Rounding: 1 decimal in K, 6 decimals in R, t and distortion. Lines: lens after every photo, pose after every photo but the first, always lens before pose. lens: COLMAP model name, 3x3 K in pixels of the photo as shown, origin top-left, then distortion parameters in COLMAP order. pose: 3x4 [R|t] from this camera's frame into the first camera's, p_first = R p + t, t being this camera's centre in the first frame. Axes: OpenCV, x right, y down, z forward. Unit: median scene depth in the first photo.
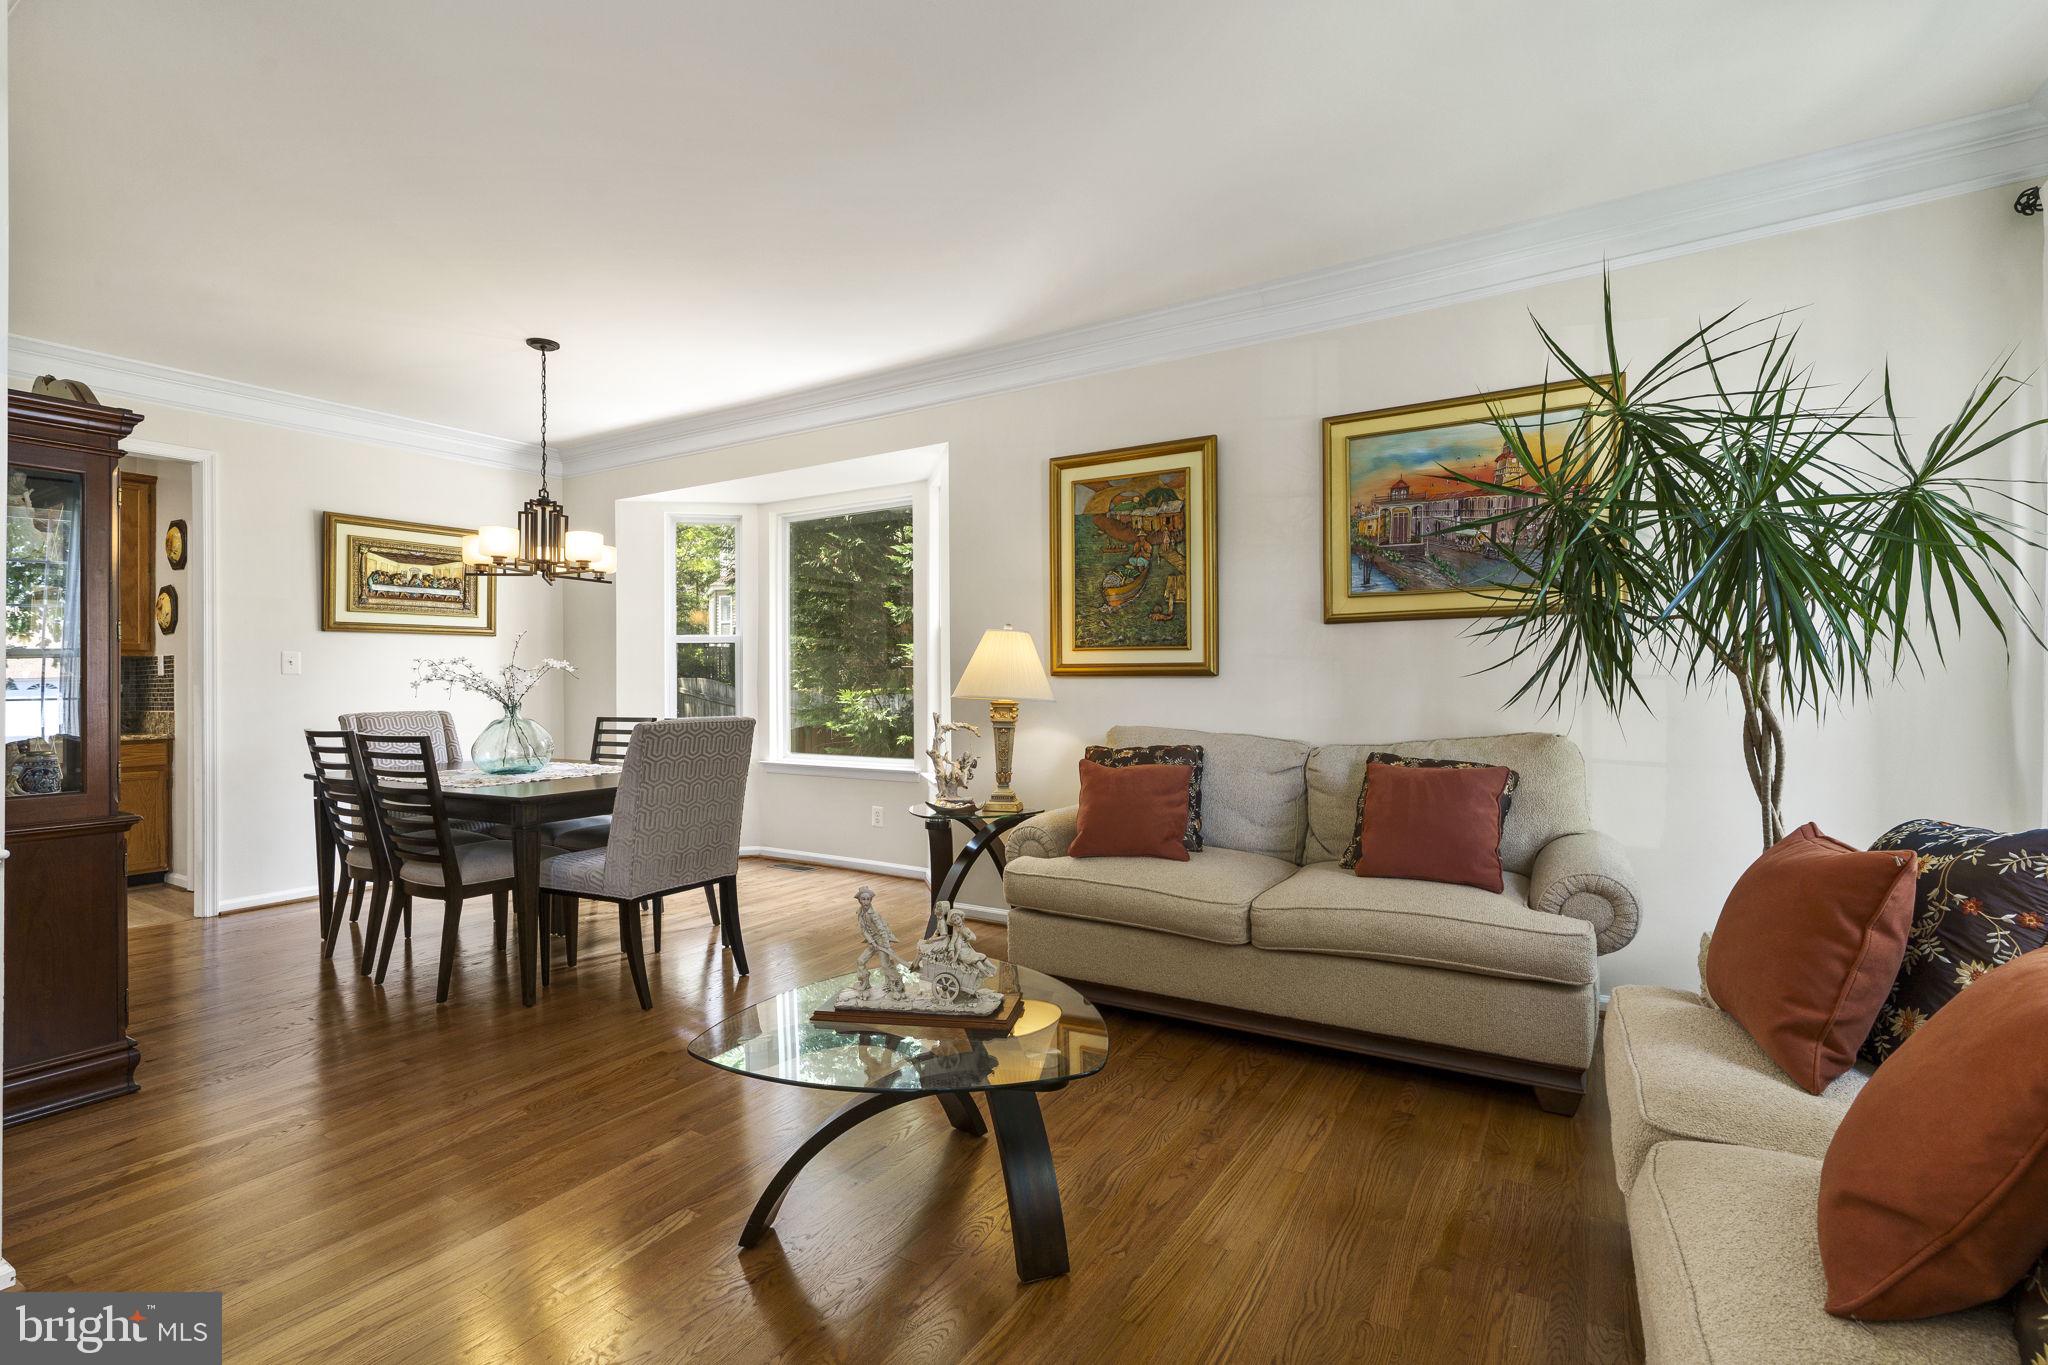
lens RADIAL K [[938.8, 0, 1028.2], [0, 938.8, 674.0], [0, 0, 1]] dist [0.001012, 0.000326]
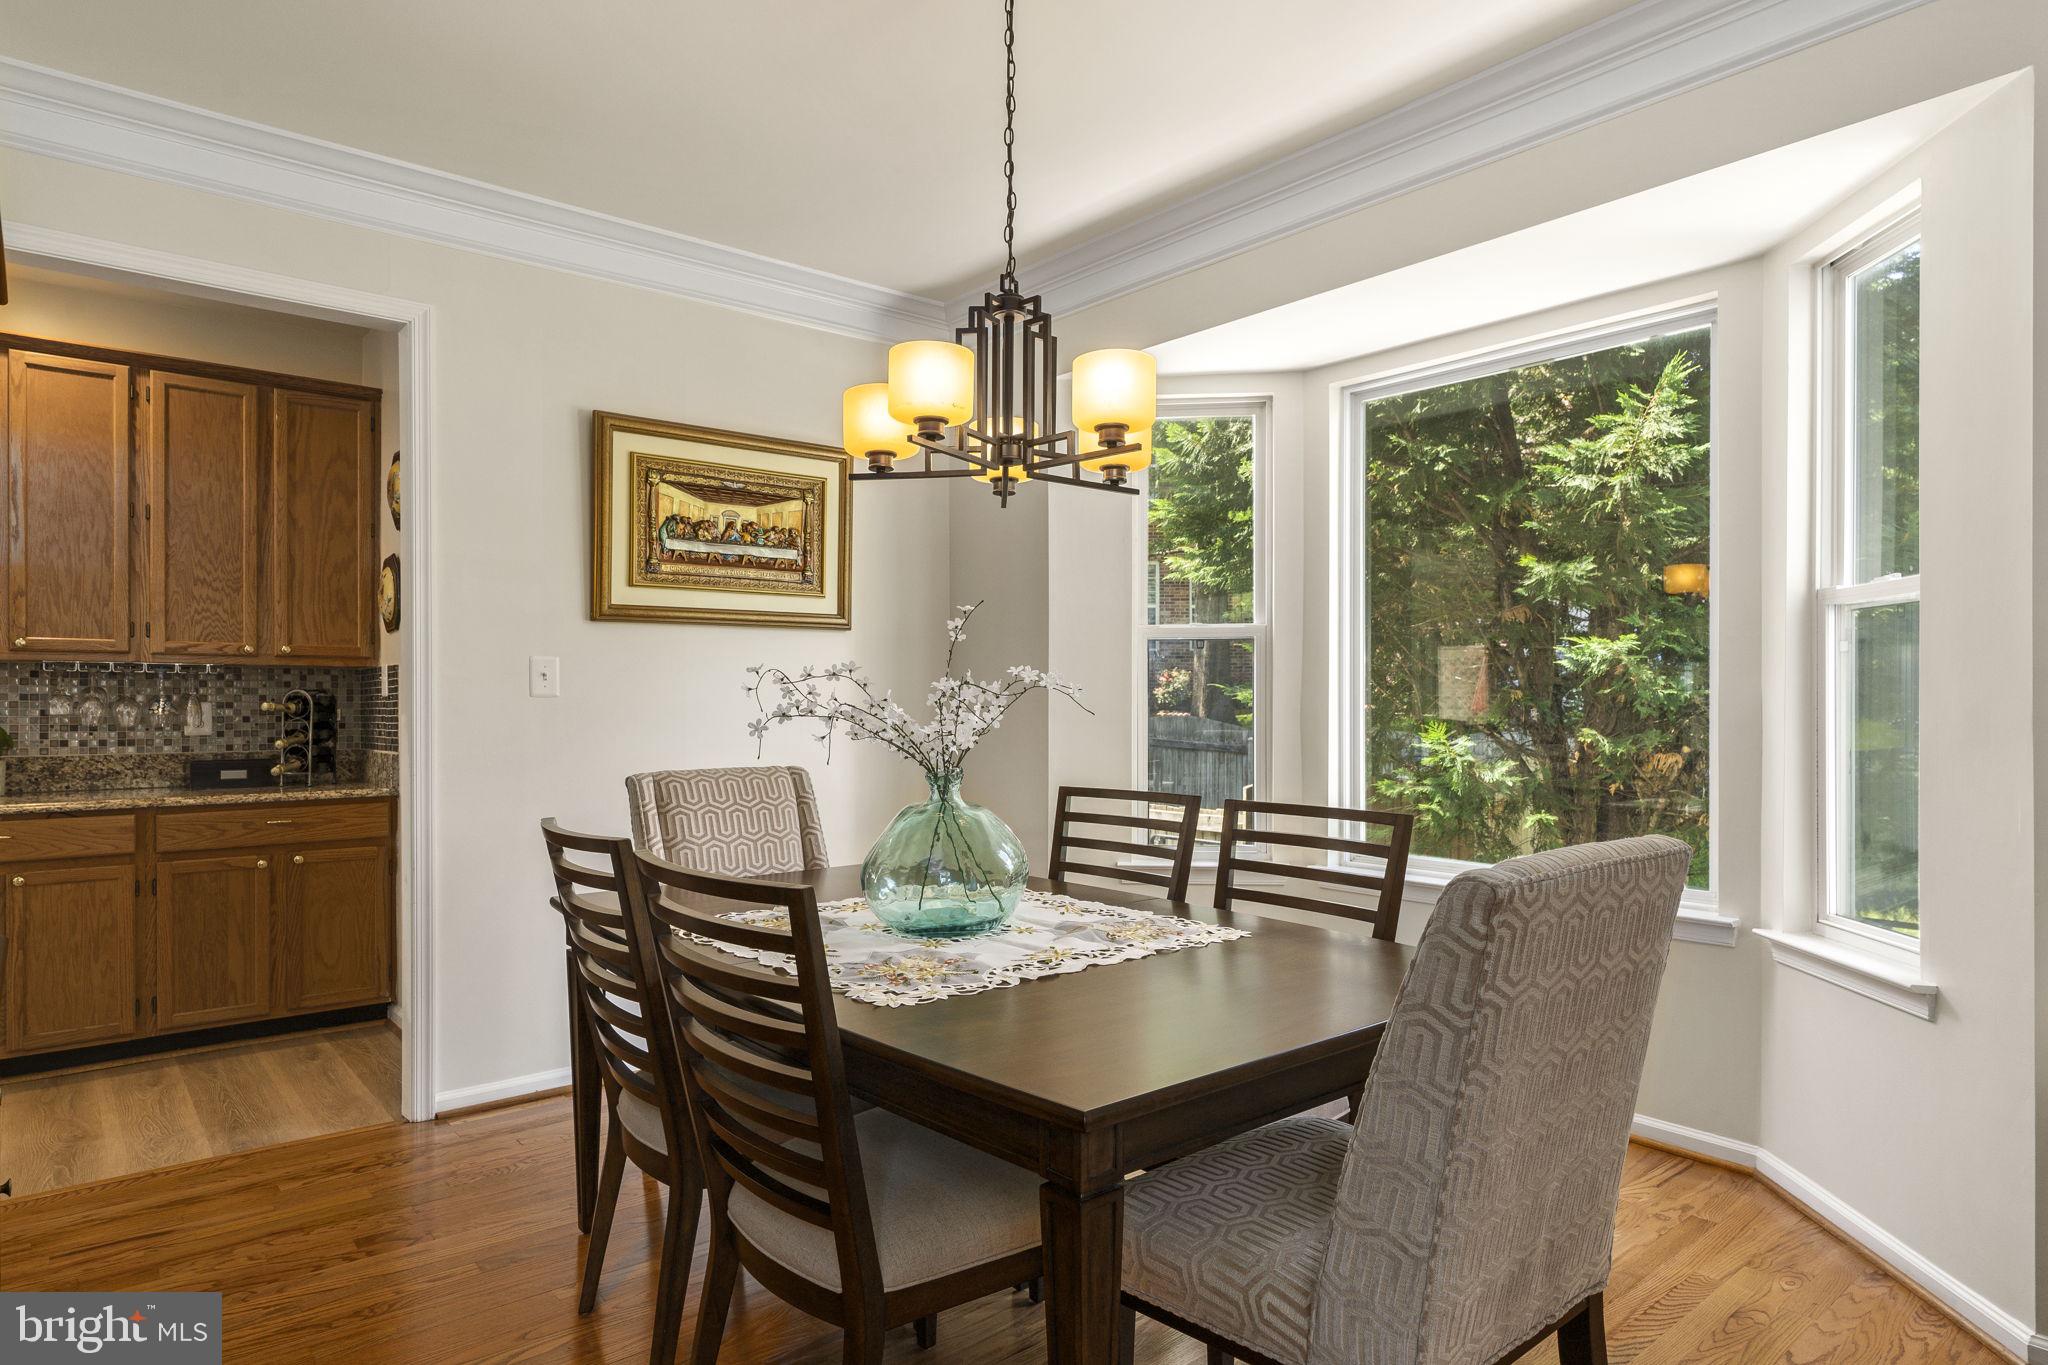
lens RADIAL K [[1204.7, 0, 1030.6], [0, 1204.7, 699.9], [0, 0, 1]] dist [0.007298, -0.001124]
pose [[0.951106, 0.005829, -0.308810, -0.261681], [-0.003900, 0.999969, 0.006863, -0.003440], [0.308840, -0.005323, 0.951099, 0.371673]]
